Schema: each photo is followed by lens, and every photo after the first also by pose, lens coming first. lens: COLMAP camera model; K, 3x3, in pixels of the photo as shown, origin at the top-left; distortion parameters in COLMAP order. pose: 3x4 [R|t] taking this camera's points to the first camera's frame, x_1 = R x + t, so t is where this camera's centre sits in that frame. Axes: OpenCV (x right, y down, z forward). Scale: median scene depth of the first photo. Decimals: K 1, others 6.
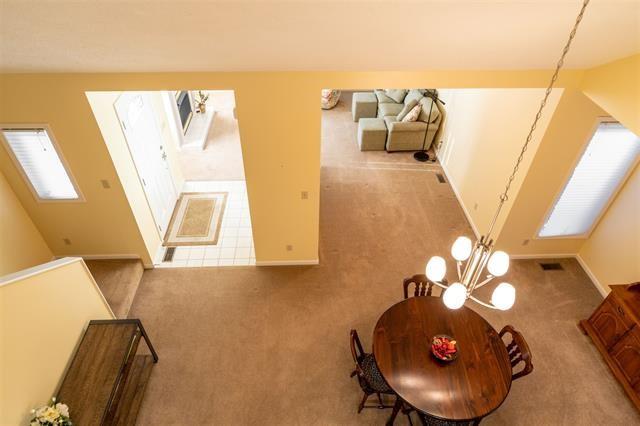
lens RADIAL K [[392.8, 0, 319.5], [0, 392.8, 213.5], [0, 0, 1]] dist [0.003746, -0.004445]
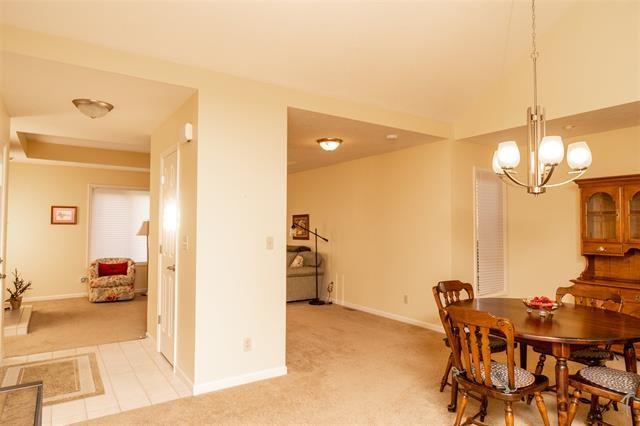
lens RADIAL K [[392.8, 0, 319.7], [0, 392.8, 213.2], [0, 0, 1]] dist [0.003746, -0.004445]
pose [[0.857259, 0.006550, 0.514844, -0.250984], [0.343995, 0.736725, -0.582154, 0.280494], [-0.383111, 0.676160, 0.629311, 0.304953]]
